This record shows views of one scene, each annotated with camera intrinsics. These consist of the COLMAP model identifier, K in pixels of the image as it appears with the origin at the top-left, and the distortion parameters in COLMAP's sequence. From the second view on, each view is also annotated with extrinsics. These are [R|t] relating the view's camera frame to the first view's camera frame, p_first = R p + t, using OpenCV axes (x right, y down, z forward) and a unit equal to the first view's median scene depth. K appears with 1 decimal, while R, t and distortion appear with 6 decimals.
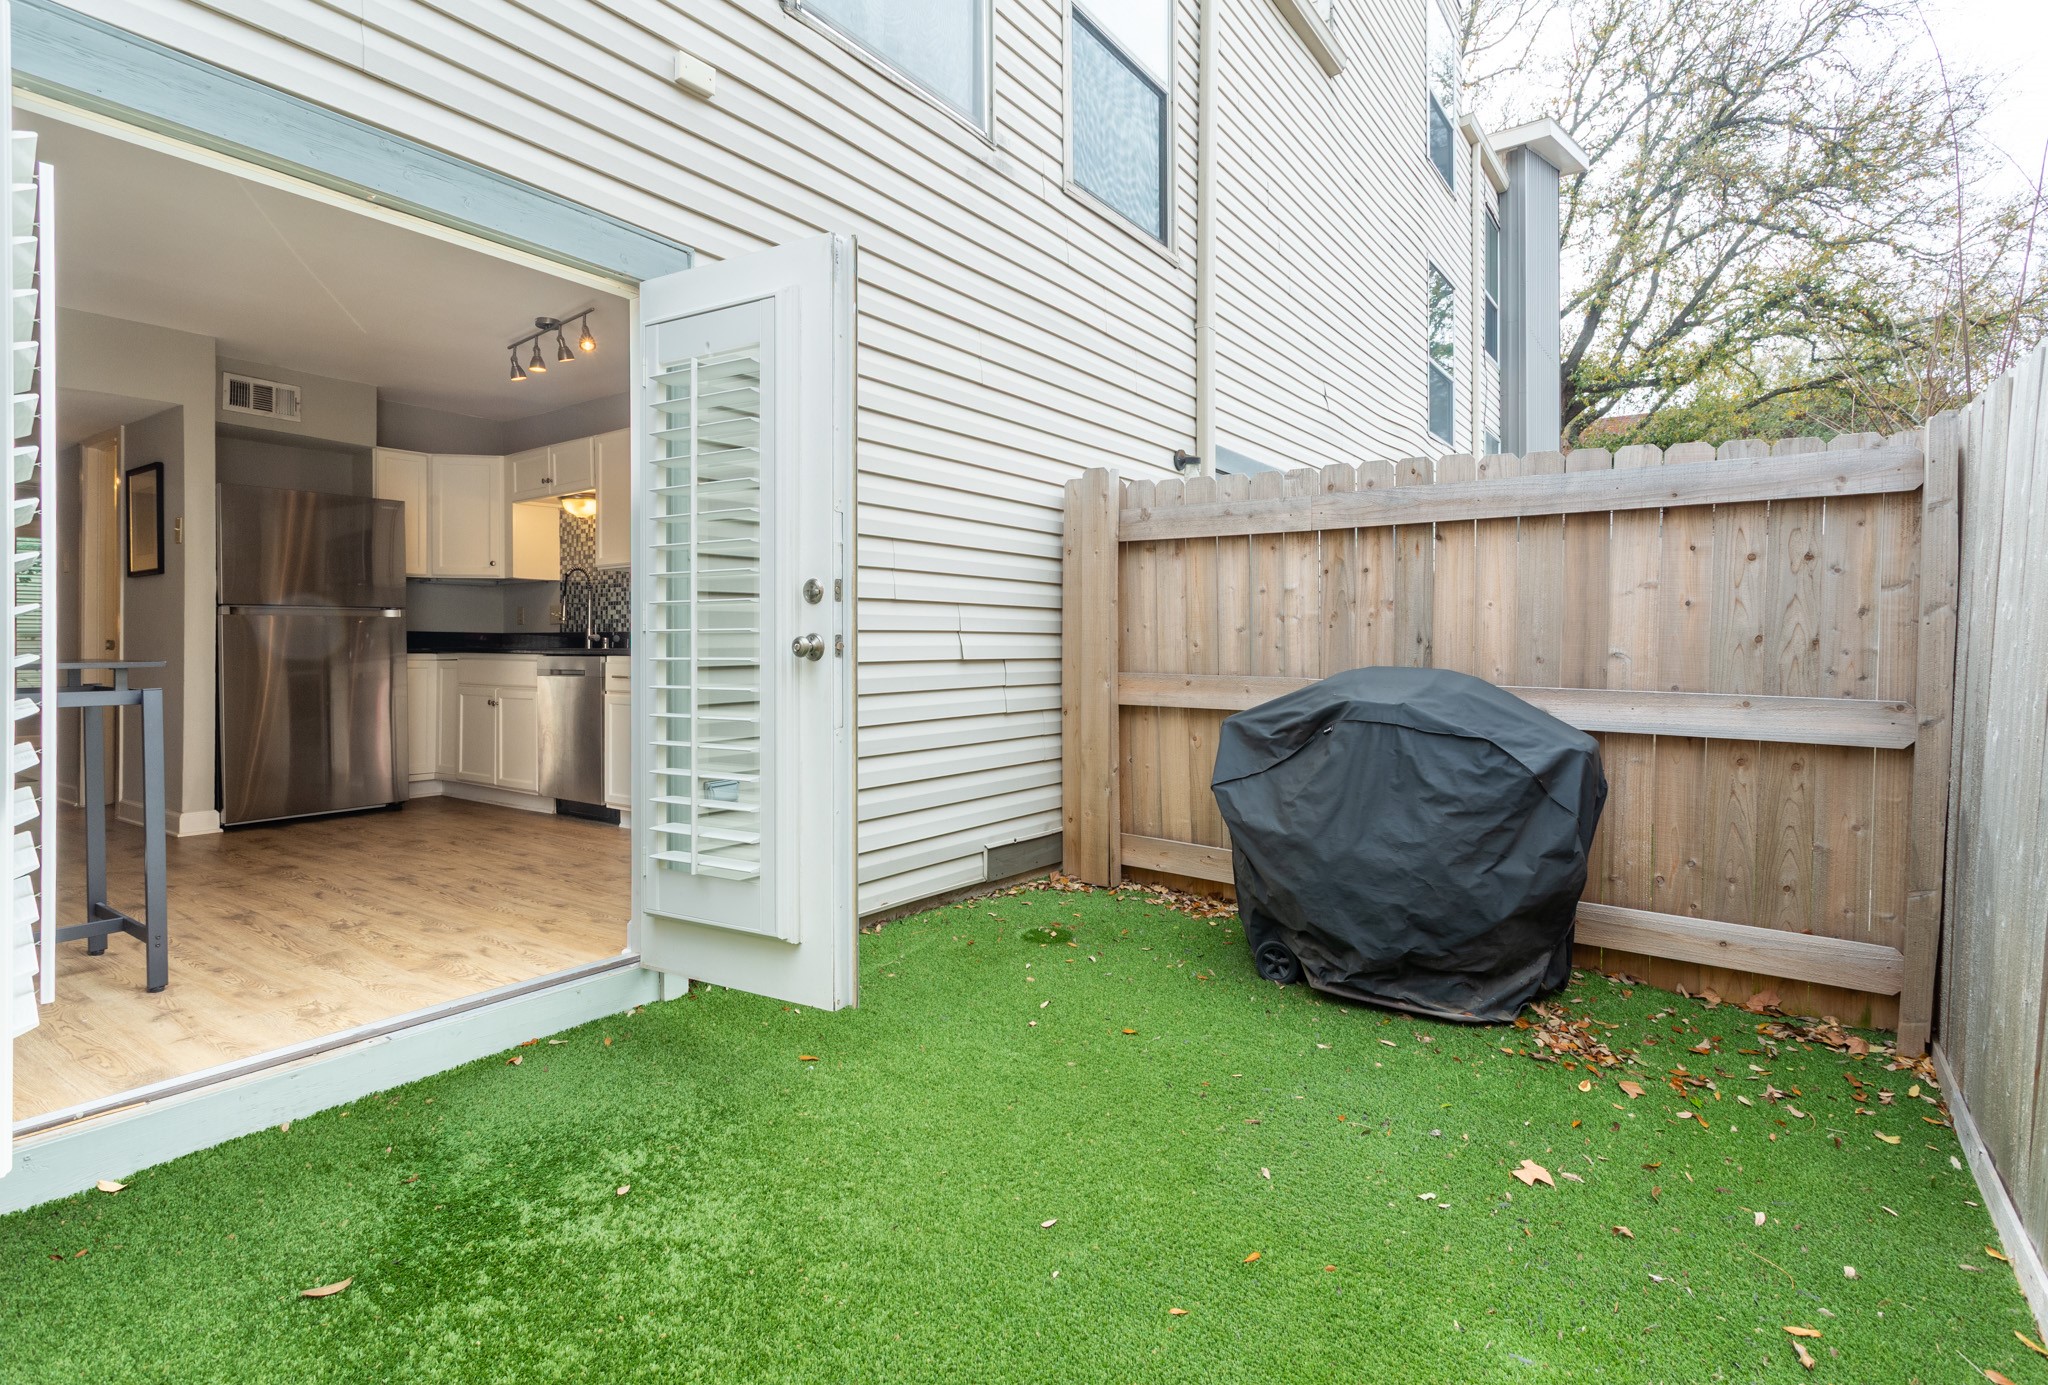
lens RADIAL K [[1018.9, 0, 1028.6], [0, 1018.9, 643.9], [0, 0, 1]] dist [0.013959, -0.000103]
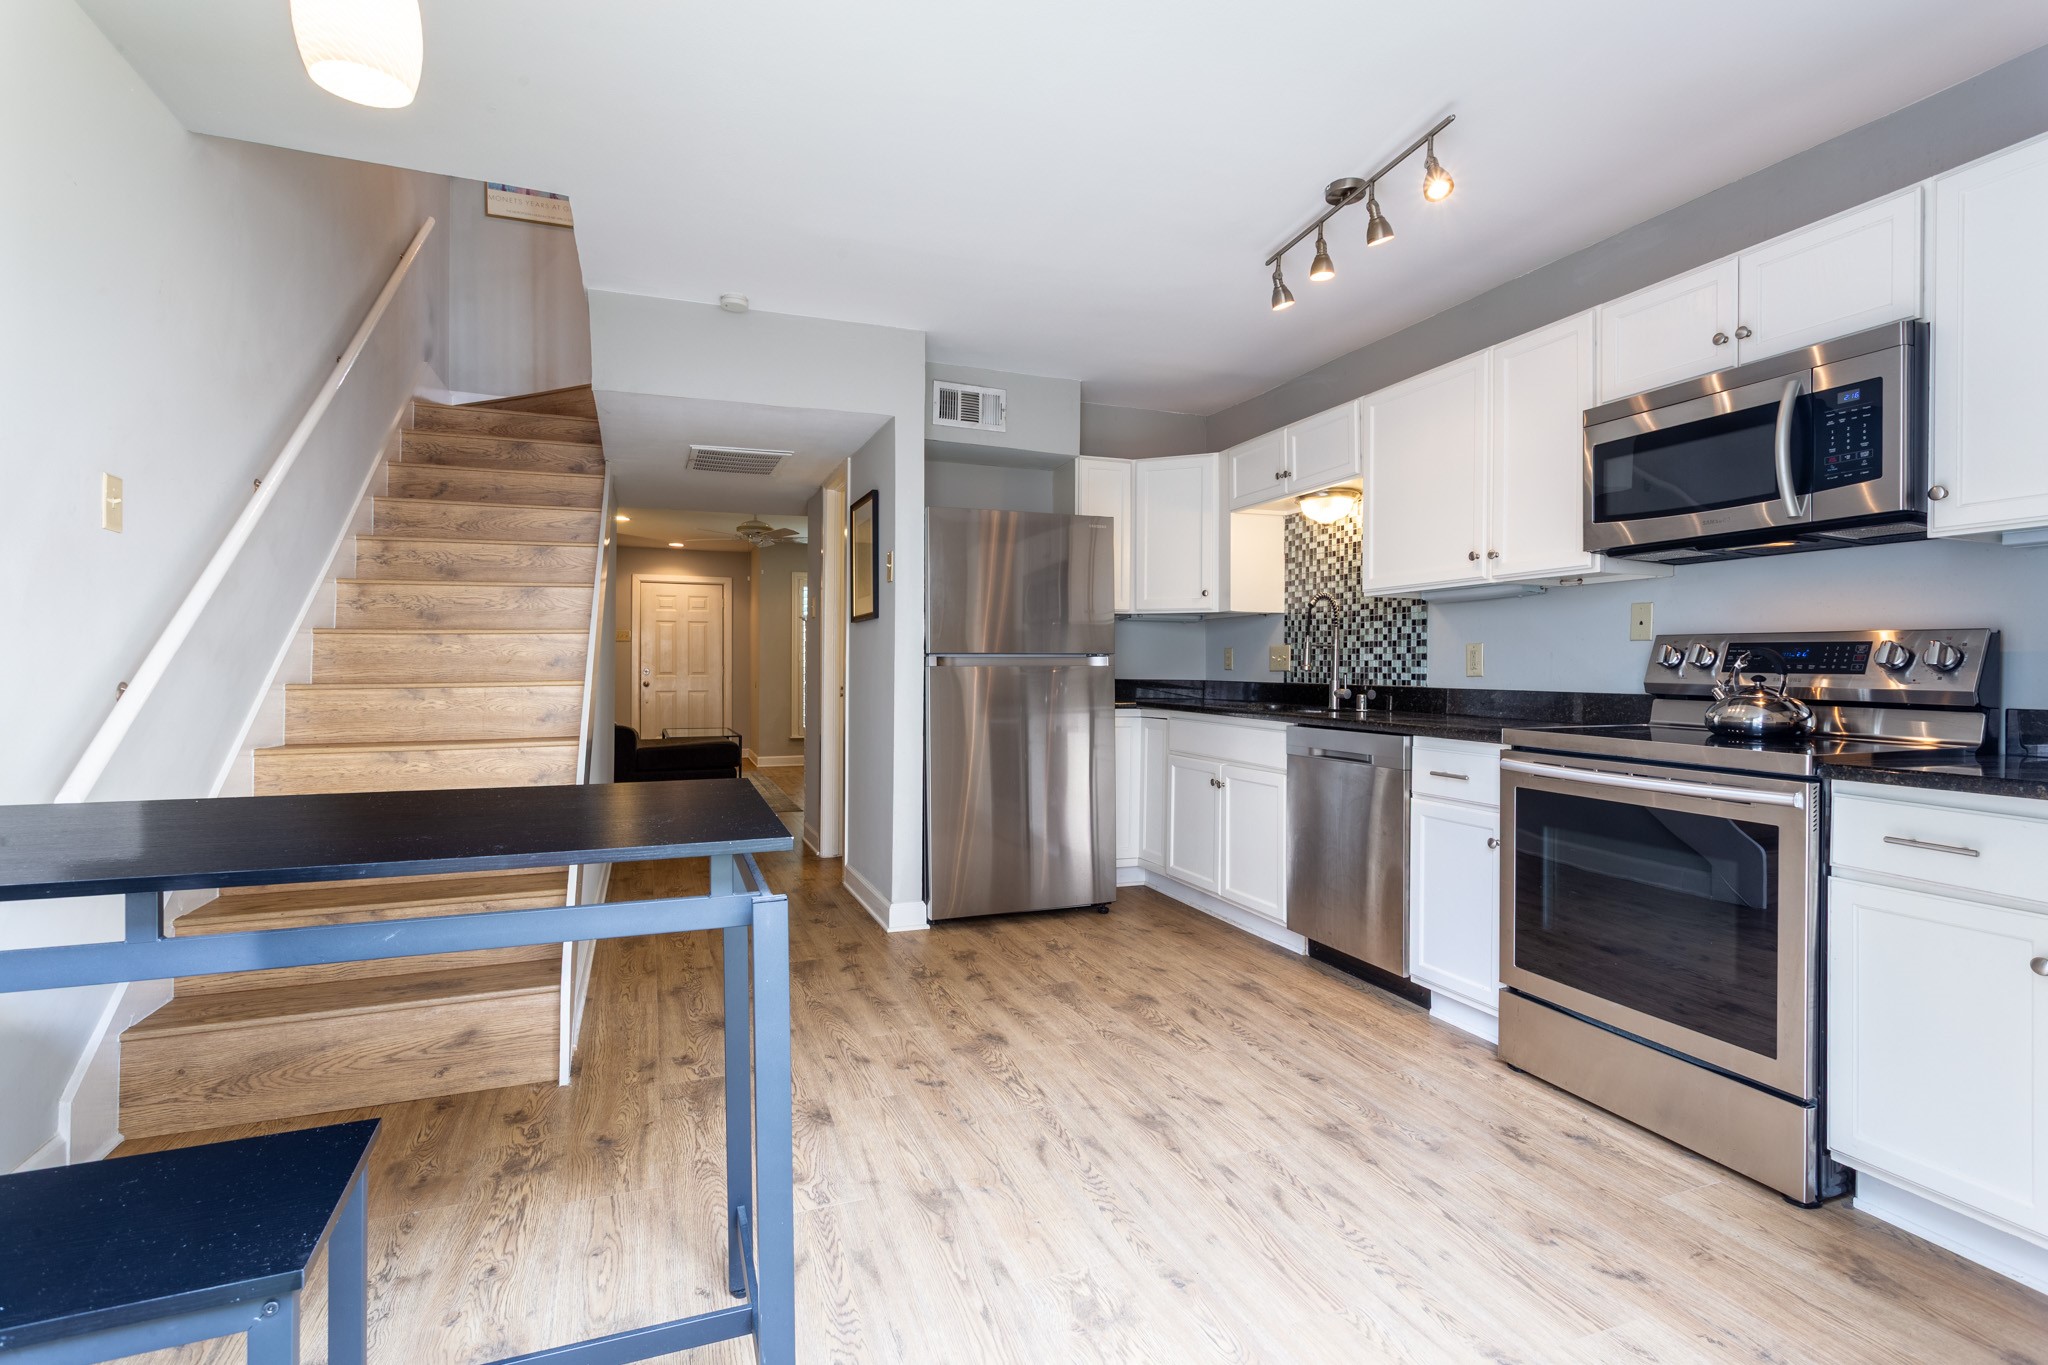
lens RADIAL K [[975.0, 0, 1023.5], [0, 975.0, 674.3], [0, 0, 1]] dist [-0.000701, 0.000741]
pose [[0.834344, 0.009347, -0.551165, -0.258357], [-0.004366, 0.999937, 0.010348, -0.027250], [0.551227, -0.006228, 0.834332, 0.345800]]
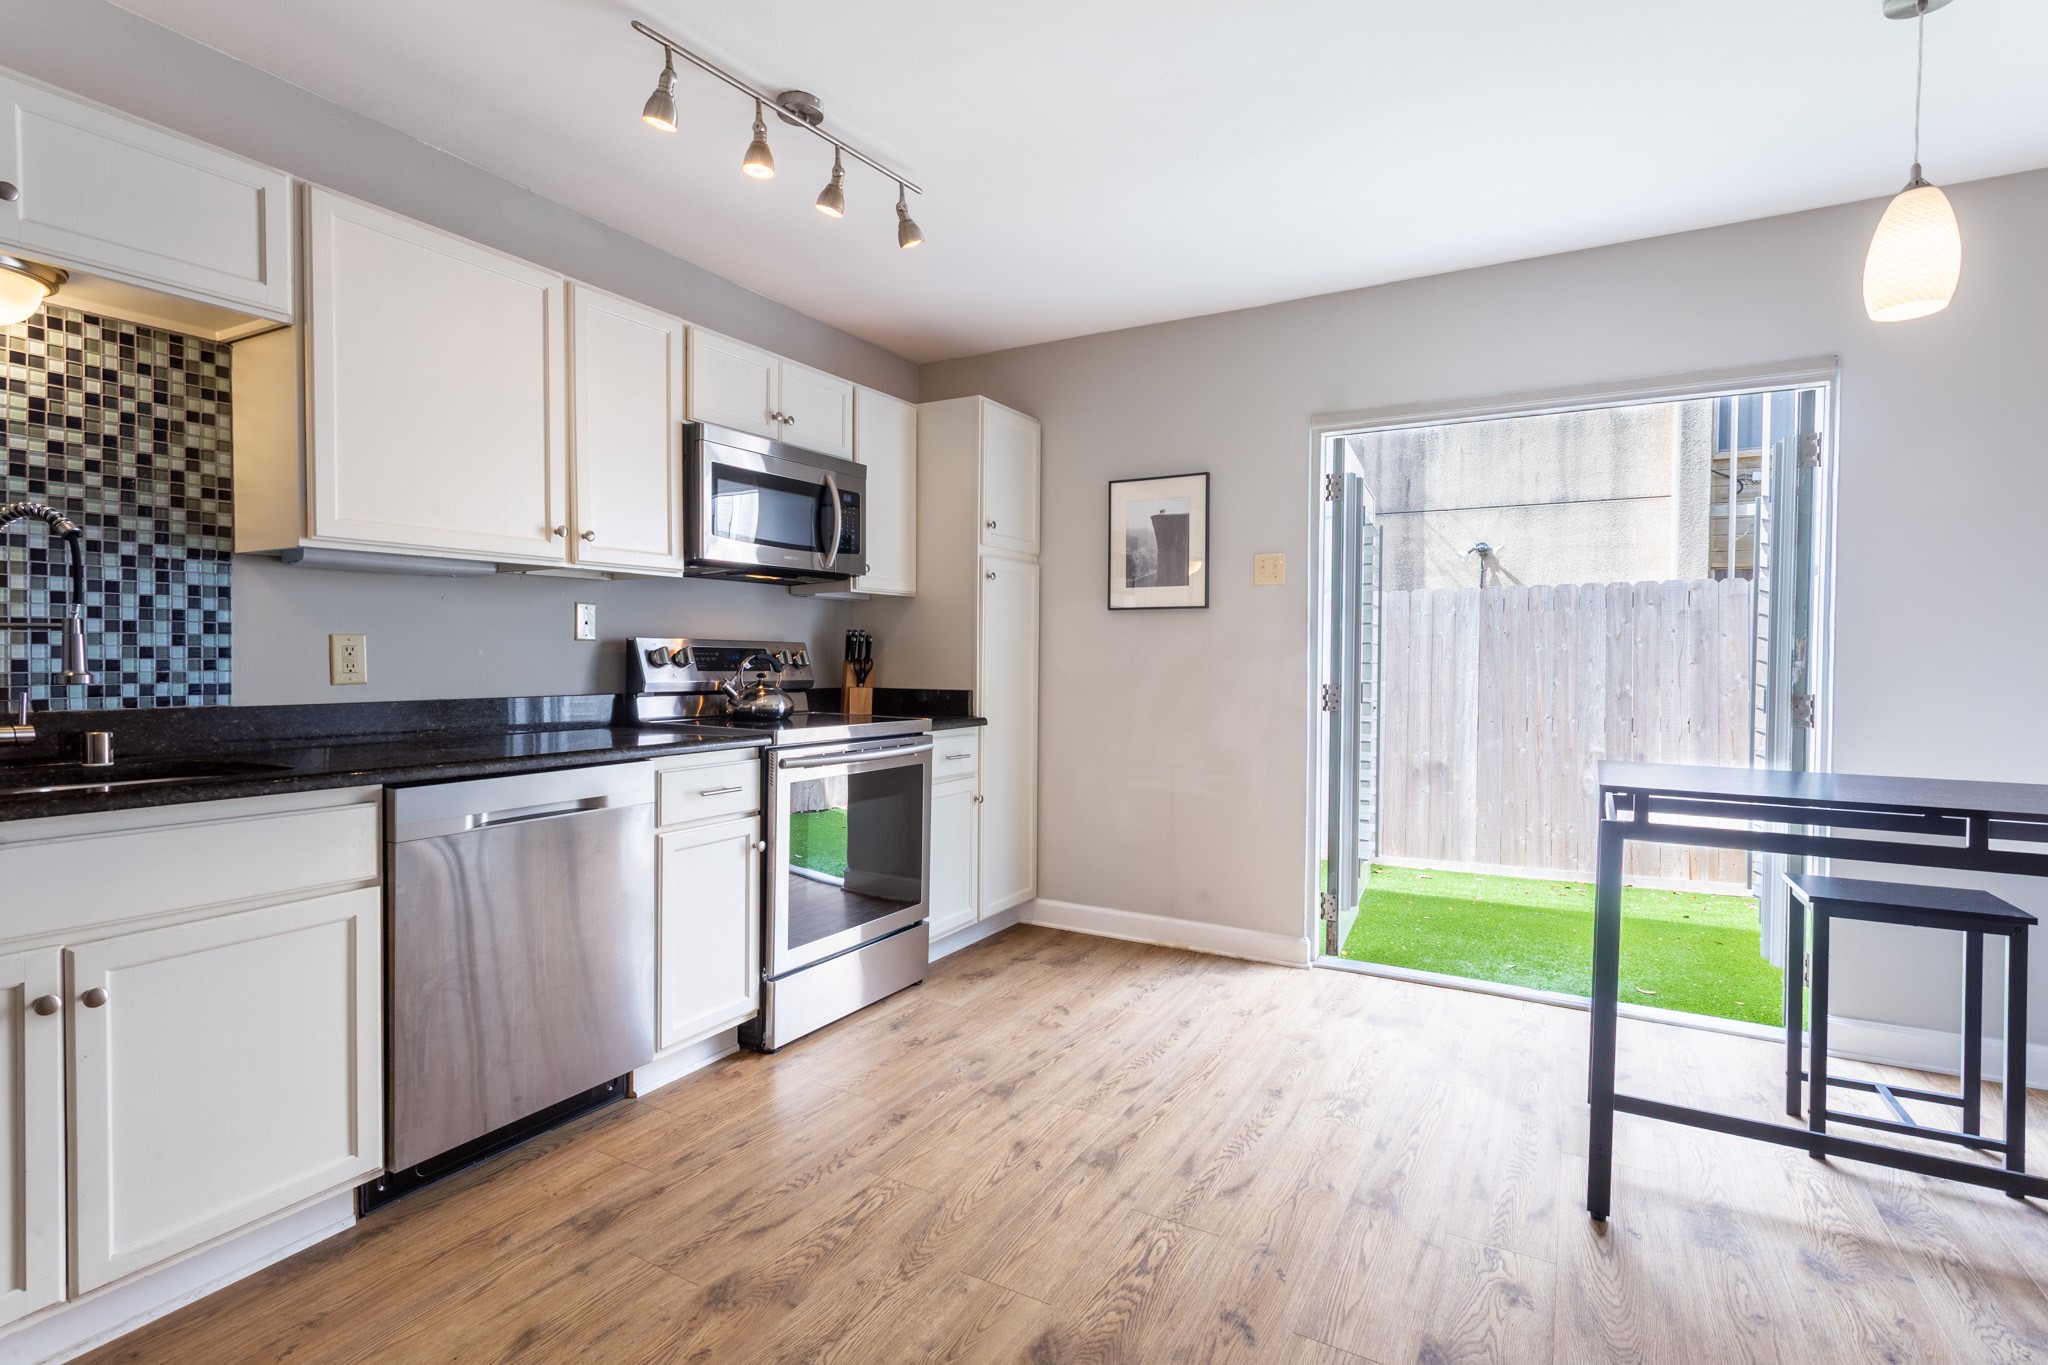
lens RADIAL K [[981.9, 0, 1030.2], [0, 981.9, 674.4], [0, 0, 1]] dist [0.004951, 0.001275]
pose [[-0.107688, -0.020842, 0.993966, -0.815301], [-0.010090, 0.999752, 0.019871, -0.036132], [-0.994134, -0.007889, -0.107871, 0.785370]]
